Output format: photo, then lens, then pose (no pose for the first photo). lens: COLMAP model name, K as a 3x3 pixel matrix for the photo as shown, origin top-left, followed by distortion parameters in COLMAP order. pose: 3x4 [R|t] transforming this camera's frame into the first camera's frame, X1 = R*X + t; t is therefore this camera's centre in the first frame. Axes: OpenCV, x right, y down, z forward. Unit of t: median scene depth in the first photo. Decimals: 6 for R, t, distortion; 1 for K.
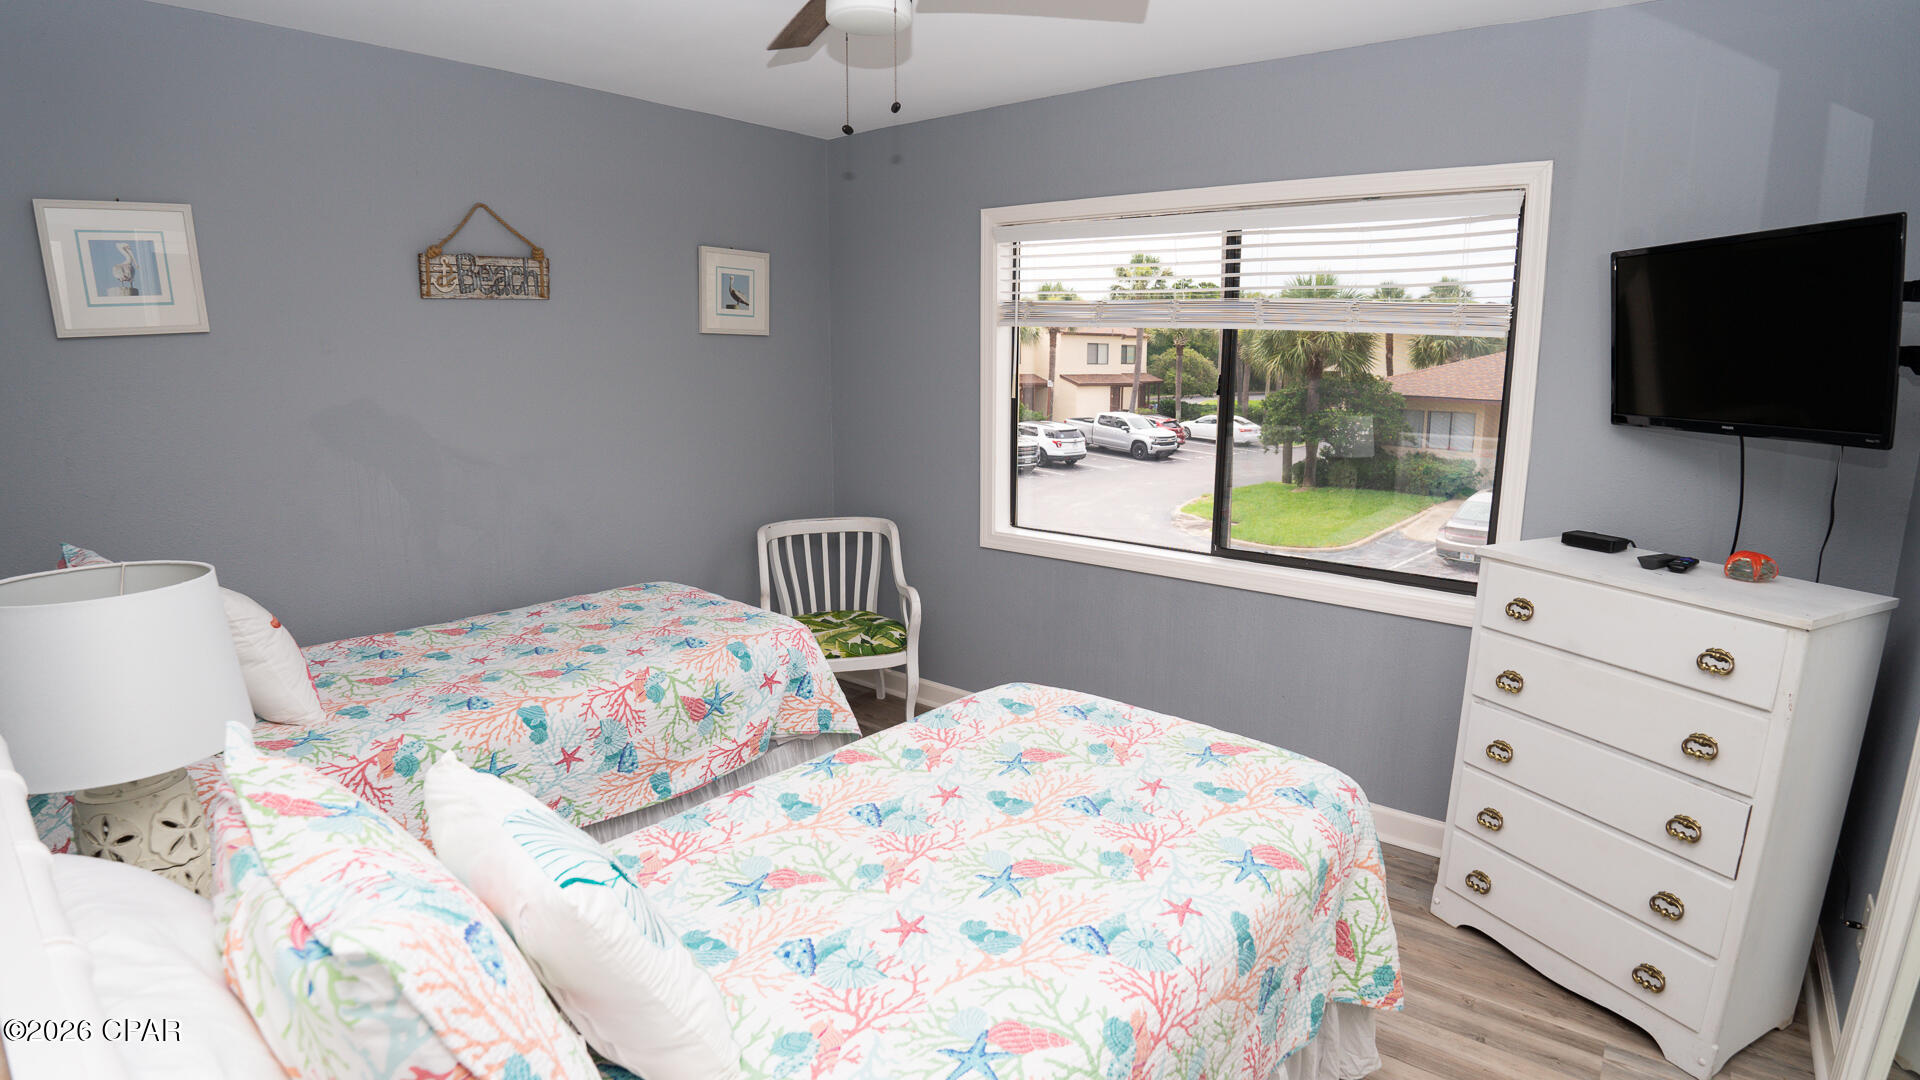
lens RADIAL K [[940.1, 0, 962.9], [0, 940.1, 539.0], [0, 0, 1]] dist [-0.104972, 0.021900]
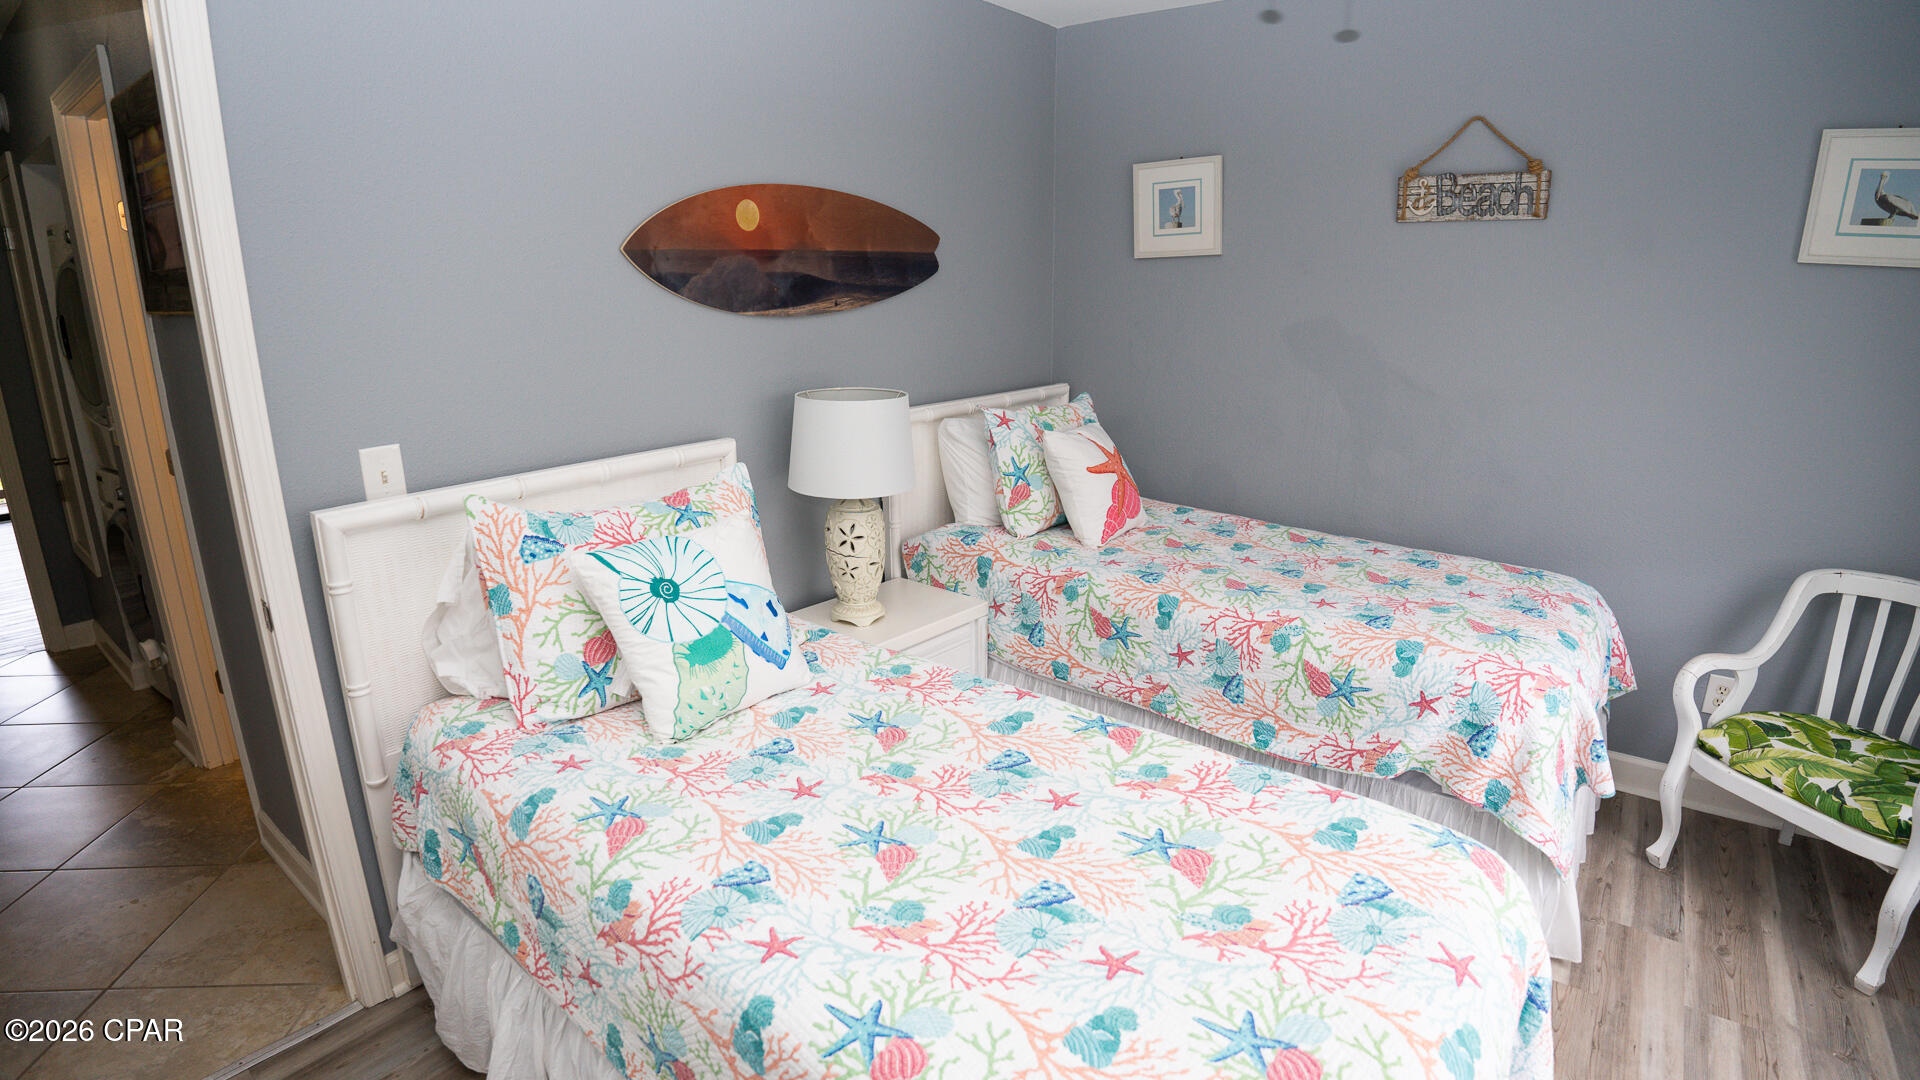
lens RADIAL K [[940.1, 0, 962.7], [0, 940.1, 545.3], [0, 0, 1]] dist [-0.104972, 0.021900]
pose [[0.026096, 0.270880, -0.962259, 0.506713], [-0.190163, 0.946355, 0.261246, -0.105542], [0.981406, 0.176169, 0.076207, 0.551472]]
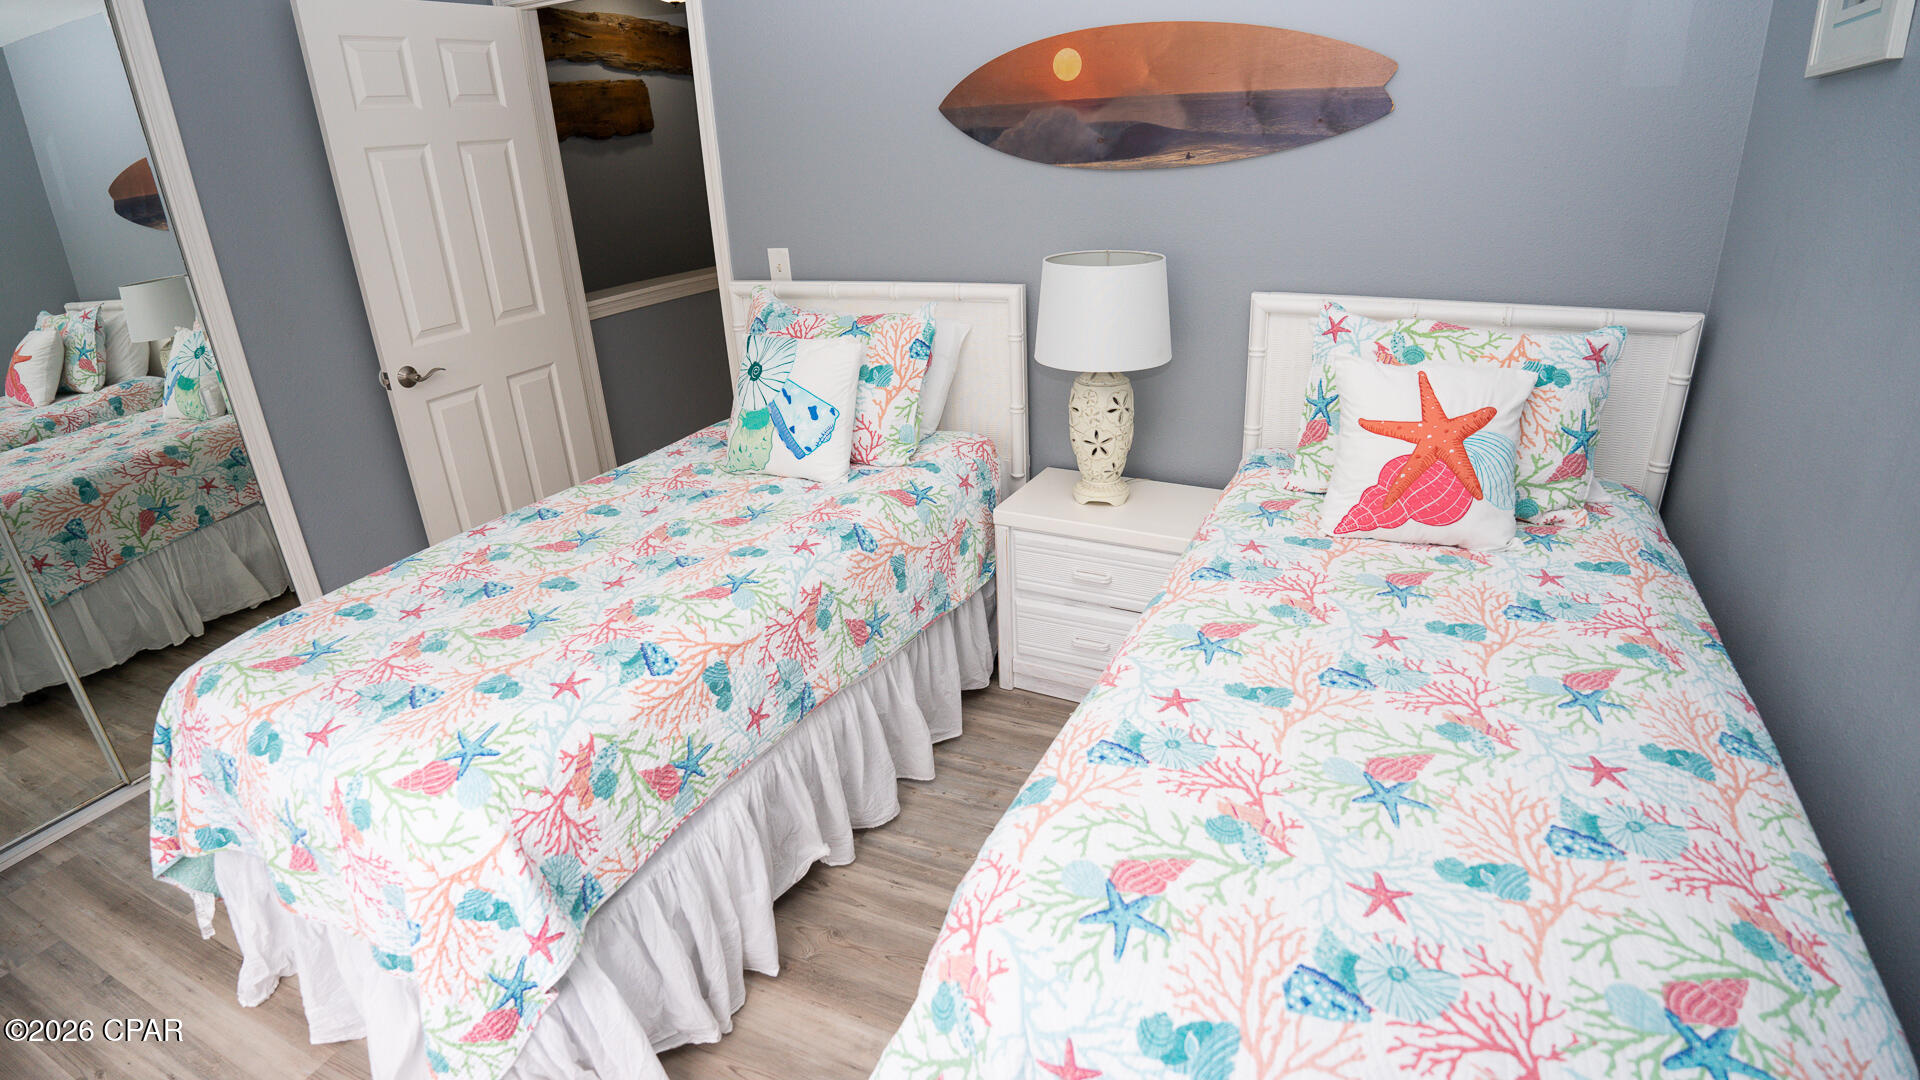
lens RADIAL K [[940.1, 0, 964.2], [0, 940.1, 543.1], [0, 0, 1]] dist [-0.104972, 0.021900]
pose [[-0.967718, 0.137250, -0.211387, -0.126954], [-0.005450, 0.827128, 0.561988, -0.254638], [0.251977, 0.544998, -0.799678, 1.325619]]
